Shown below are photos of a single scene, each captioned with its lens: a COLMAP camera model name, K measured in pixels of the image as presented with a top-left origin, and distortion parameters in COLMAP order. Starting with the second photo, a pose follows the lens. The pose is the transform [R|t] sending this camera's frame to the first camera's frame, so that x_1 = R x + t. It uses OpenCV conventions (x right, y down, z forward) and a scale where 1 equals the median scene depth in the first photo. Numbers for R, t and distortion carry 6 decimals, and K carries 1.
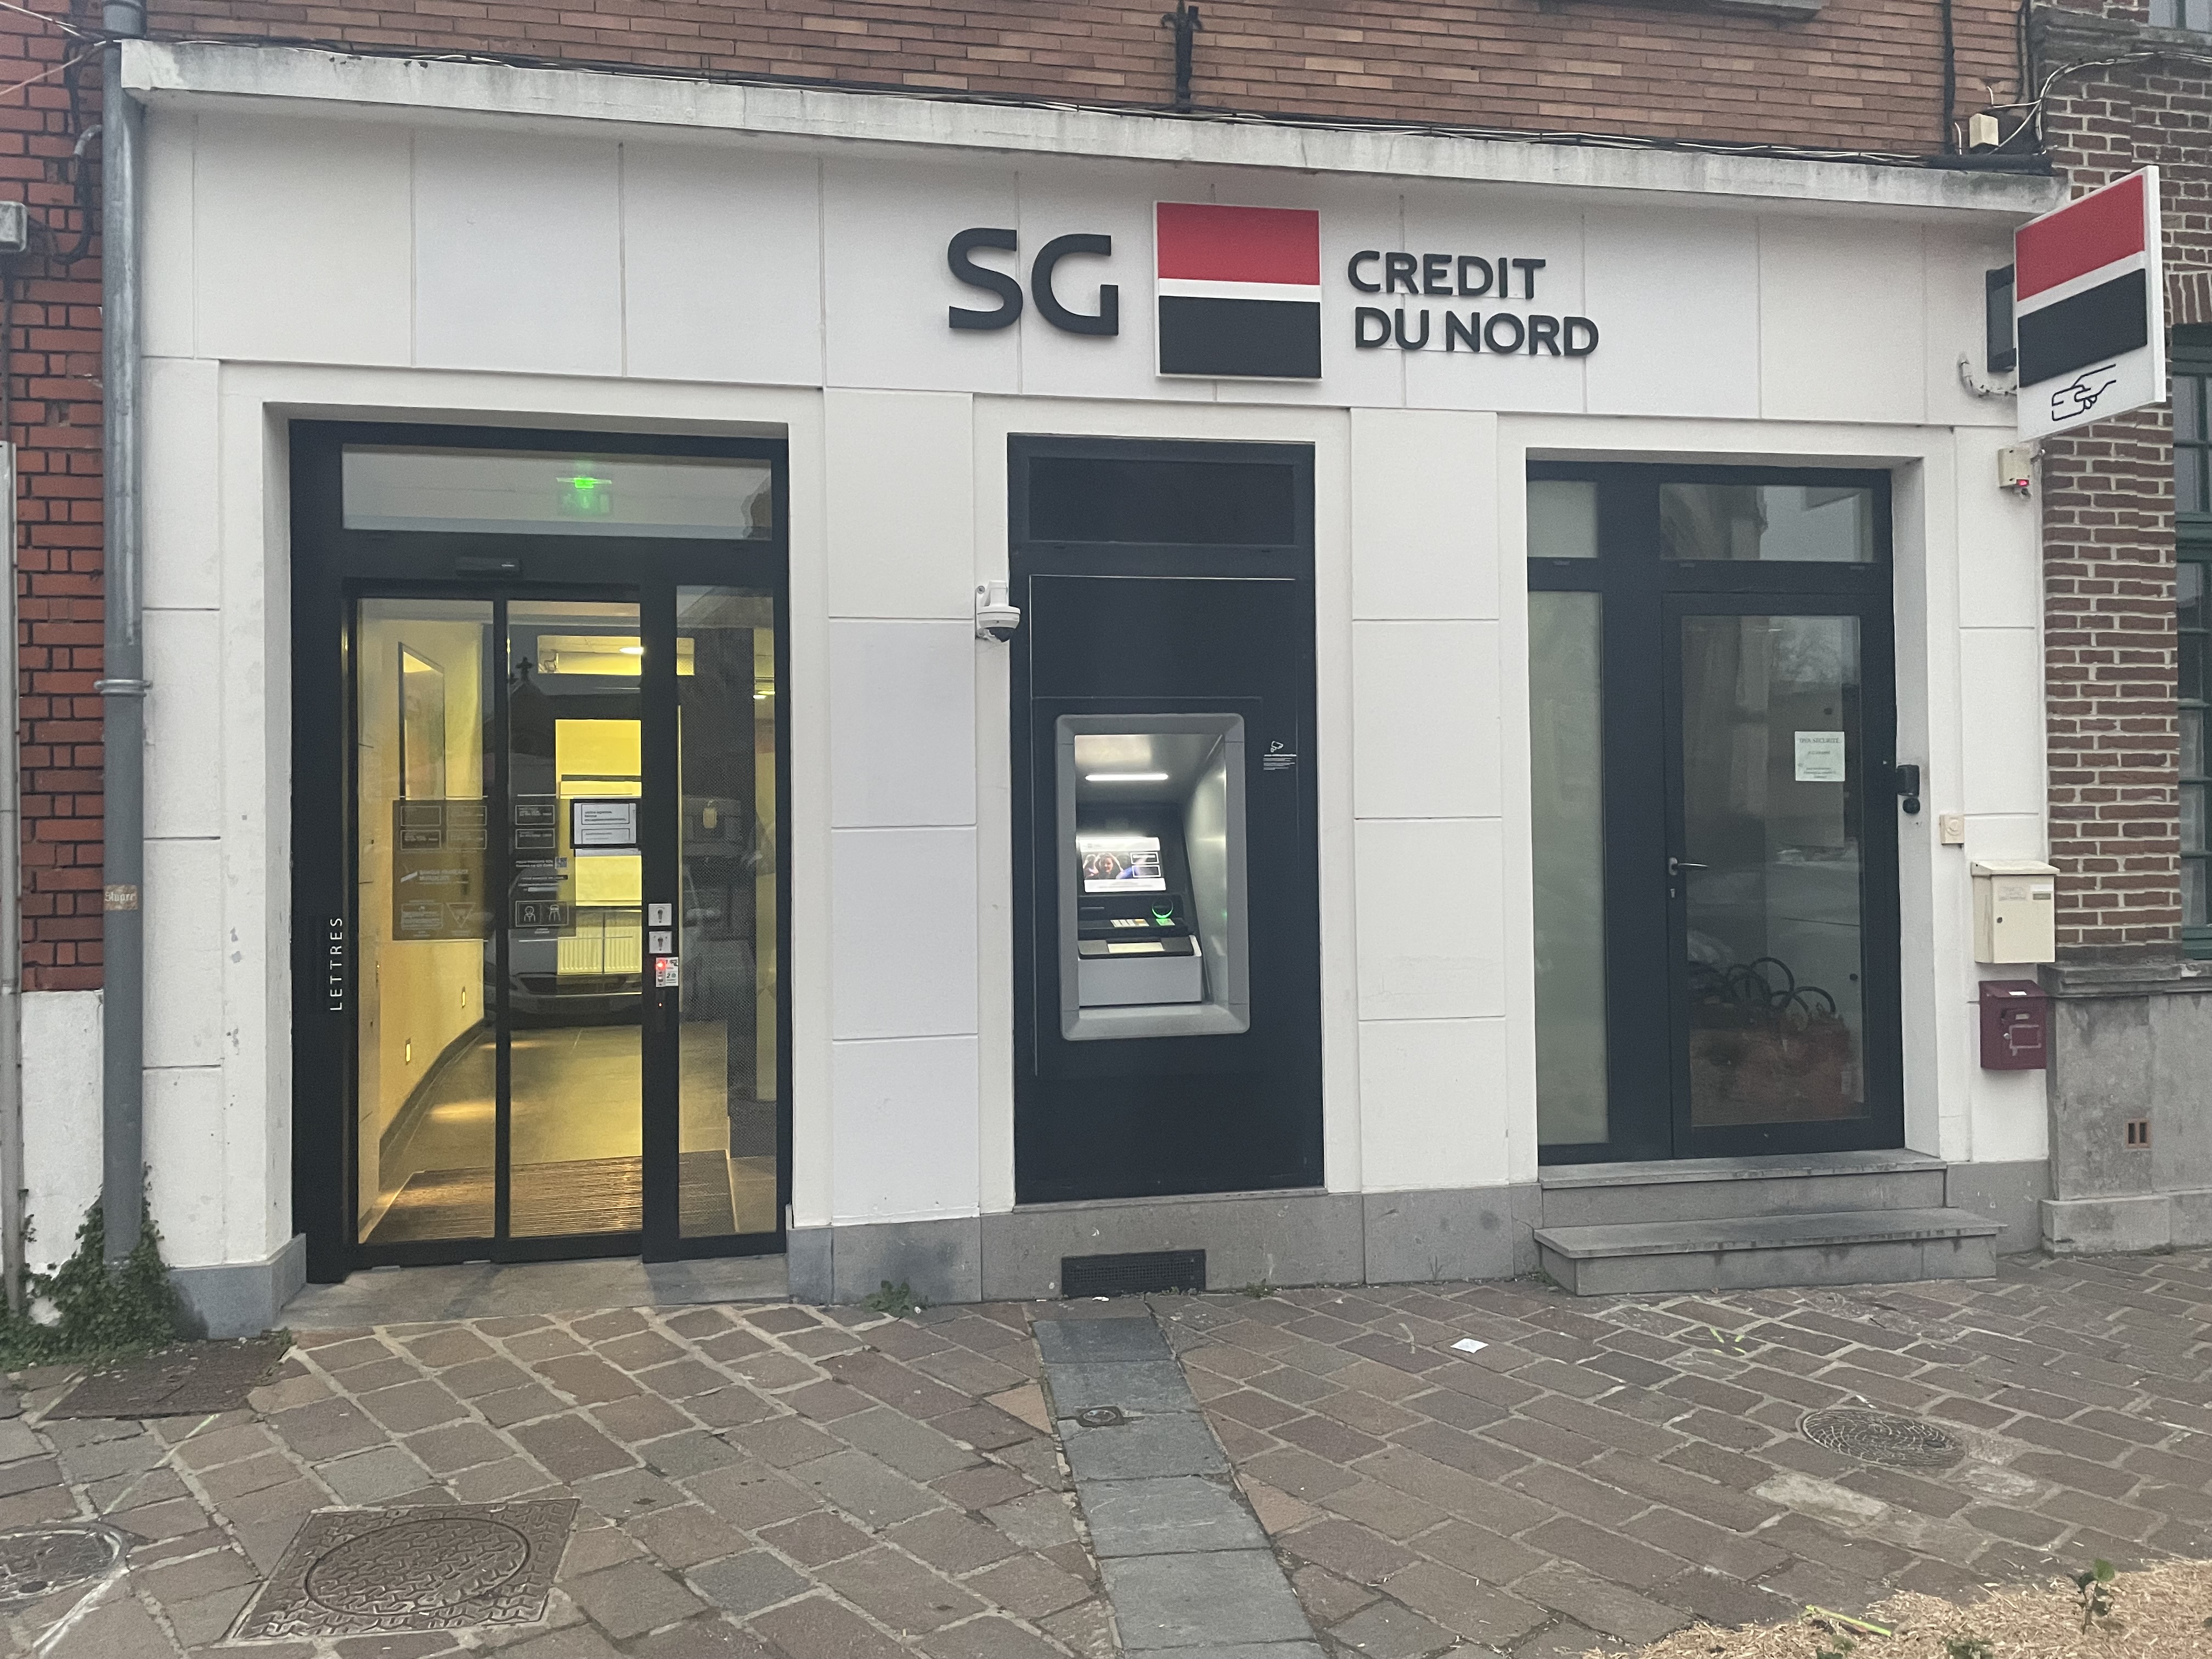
lens RADIAL K [[1664.7, 0, 1103.8], [0, 1664.7, 795.6], [0, 0, 1]] dist [0.074946, -0.087681]
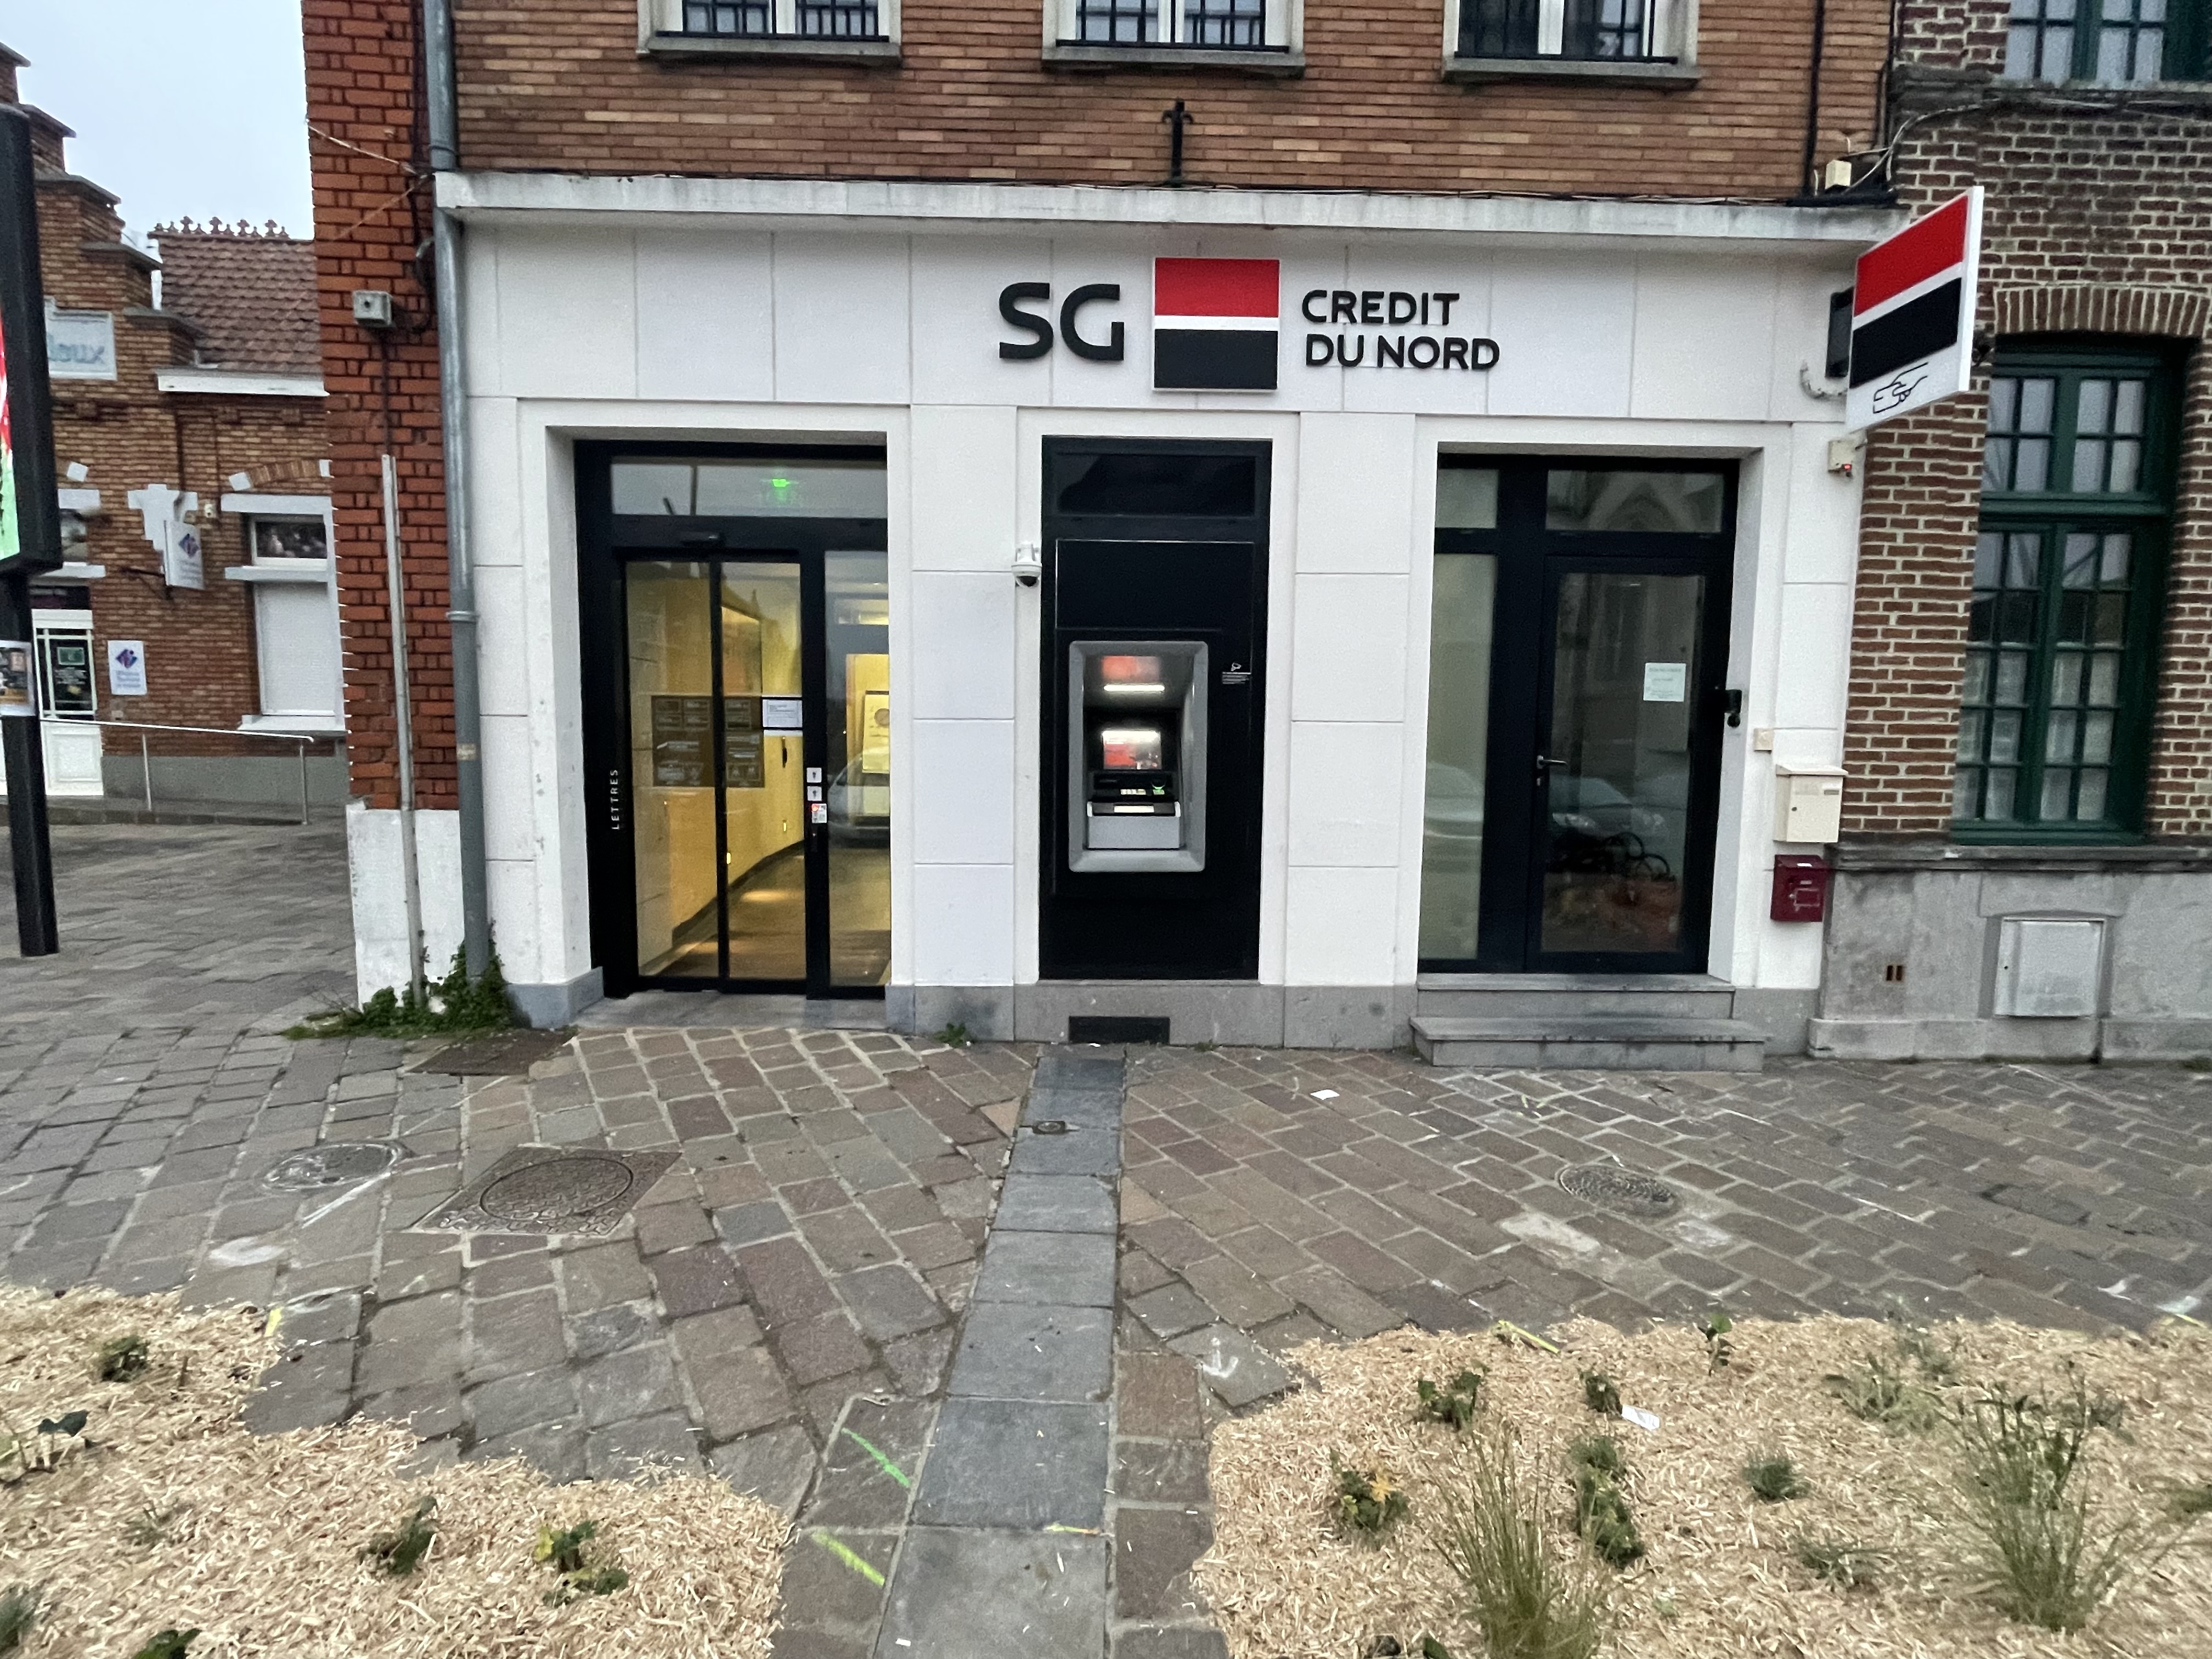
lens RADIAL K [[1038.8, 0, 1098.9], [0, 1038.8, 829.9], [0, 0, 1]] dist [-0.005377, 0.001558]
pose [[0.985568, 0.037651, -0.165042, 0.142013], [-0.019709, 0.993844, 0.109025, 0.013593], [0.168131, -0.104199, 0.980242, 0.126293]]
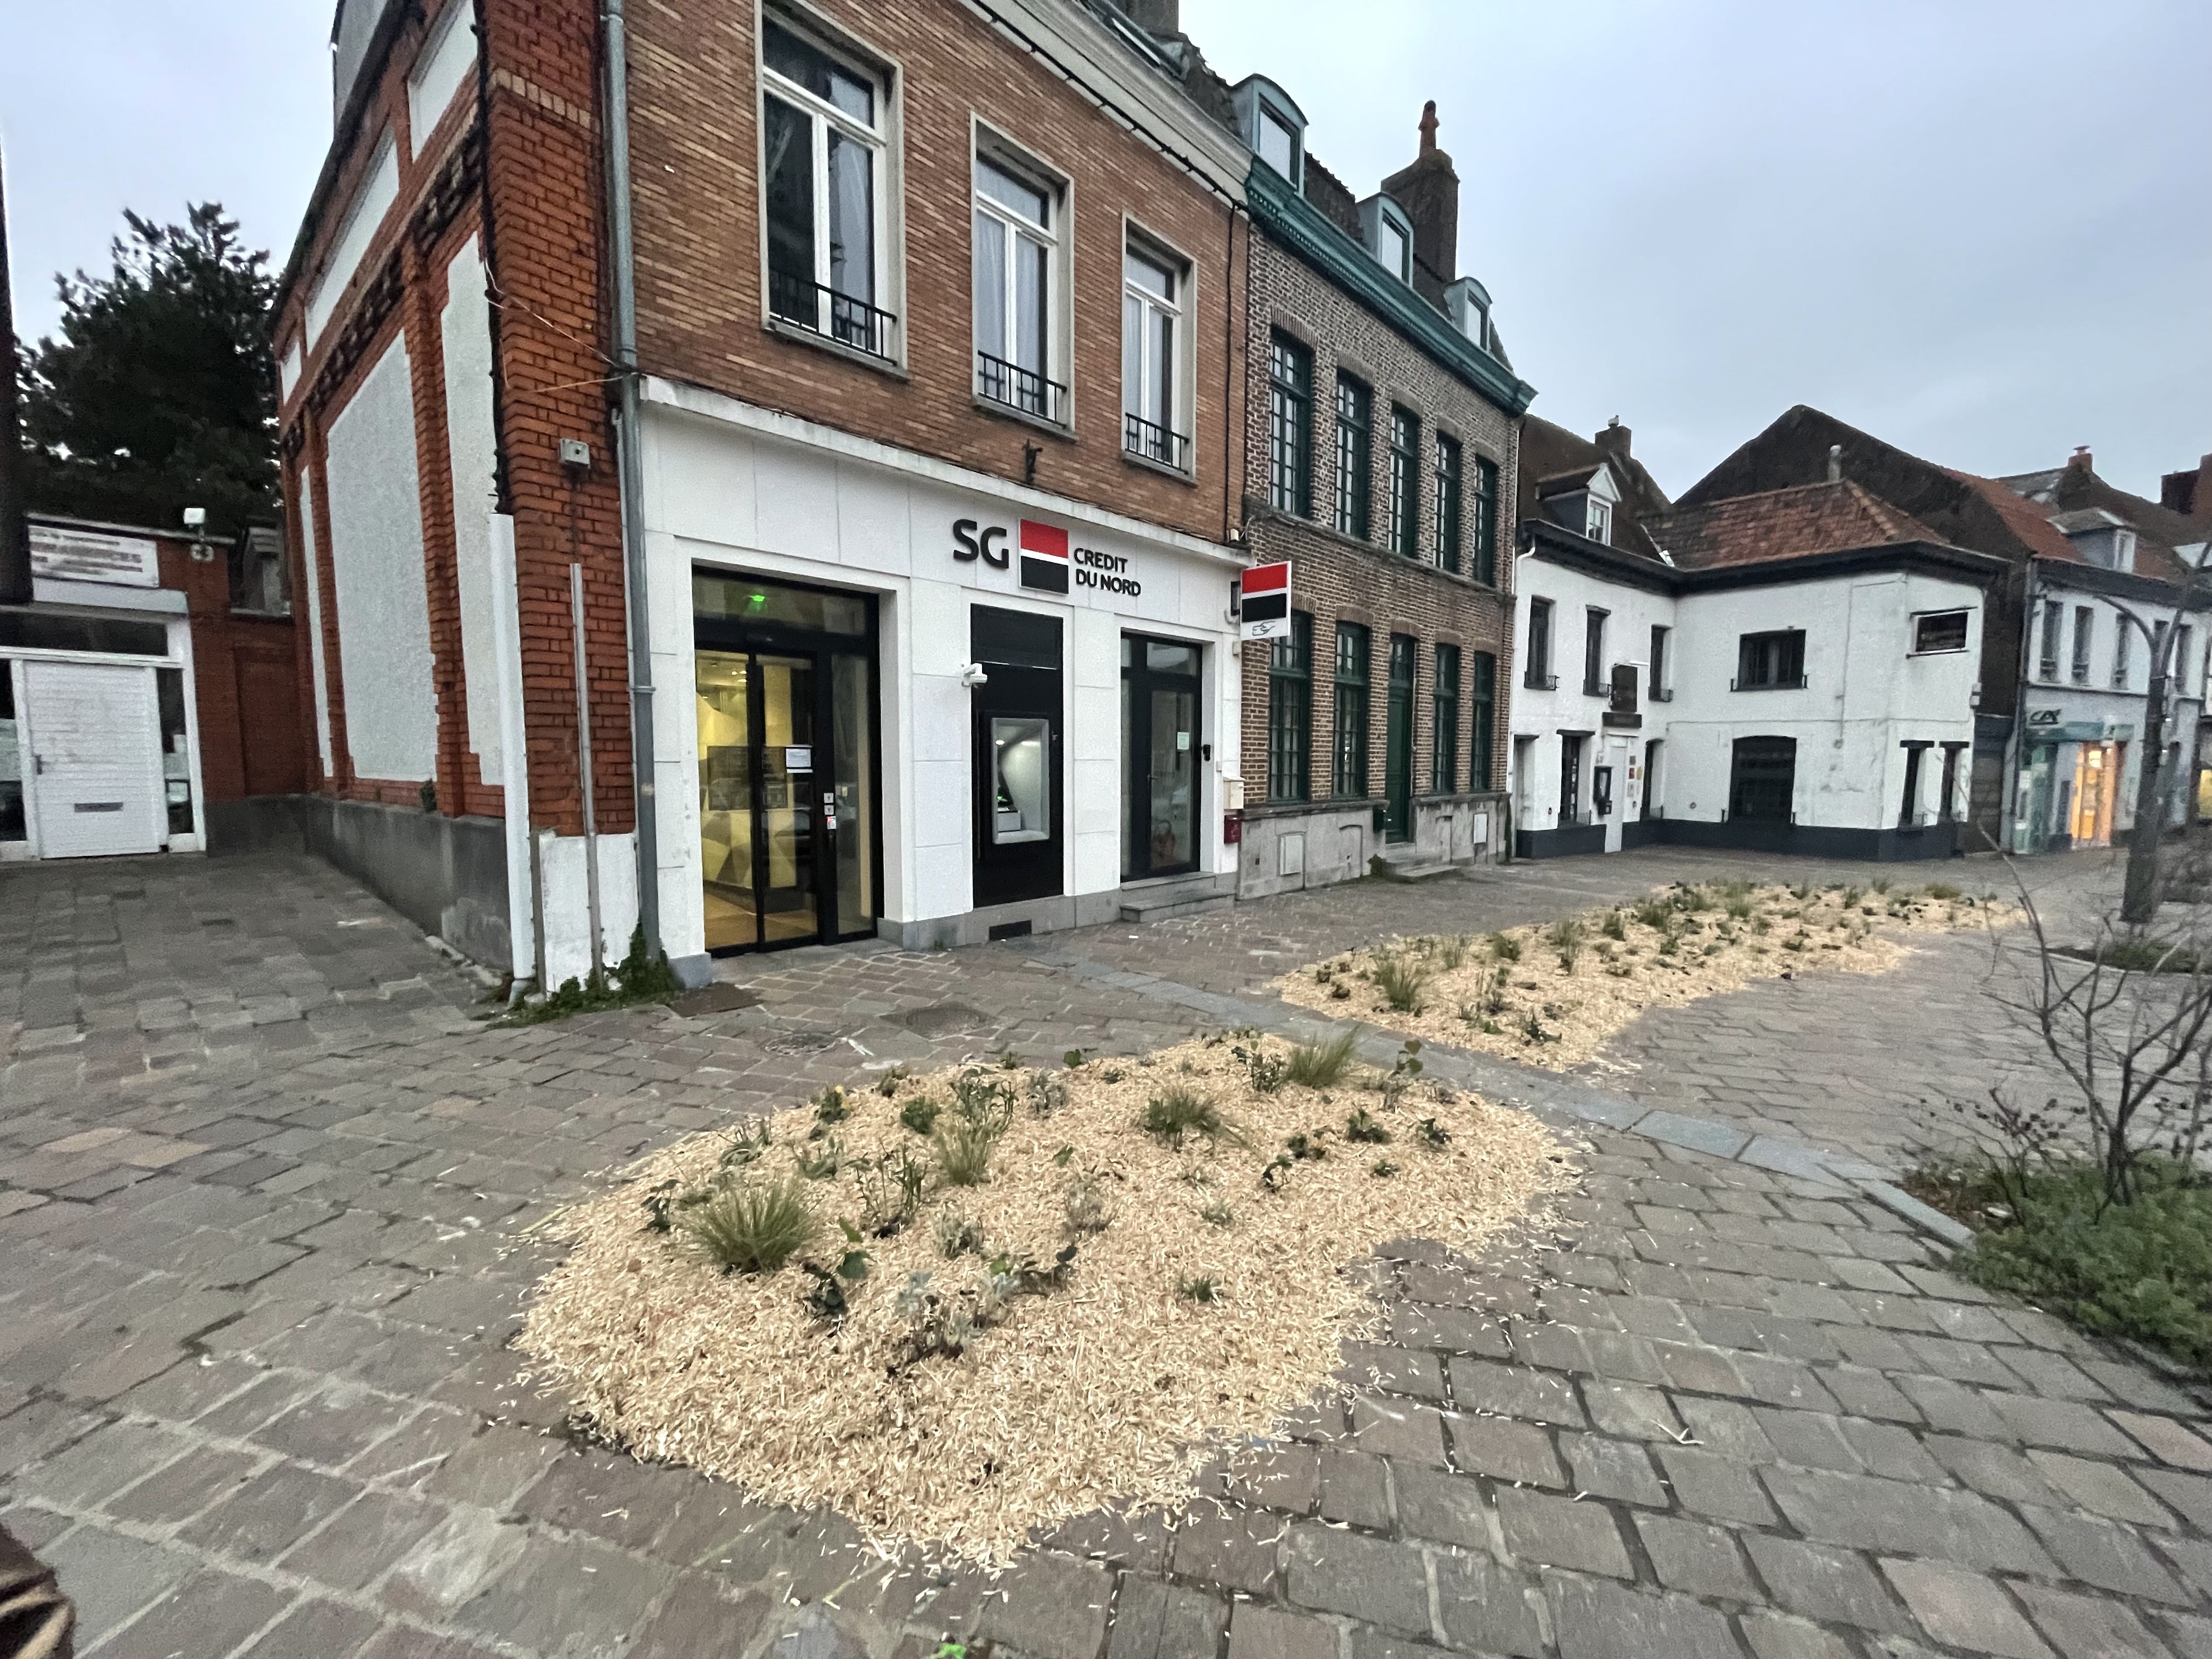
lens RADIAL K [[895.6, 0, 1105.6], [0, 895.6, 829.6], [0, 0, 1]] dist [-0.003939, -0.000006]
pose [[0.812818, -0.032348, 0.581618, -0.675212], [-0.019146, 0.996434, 0.082177, 0.006367], [-0.582202, -0.077930, 0.809301, -0.223856]]
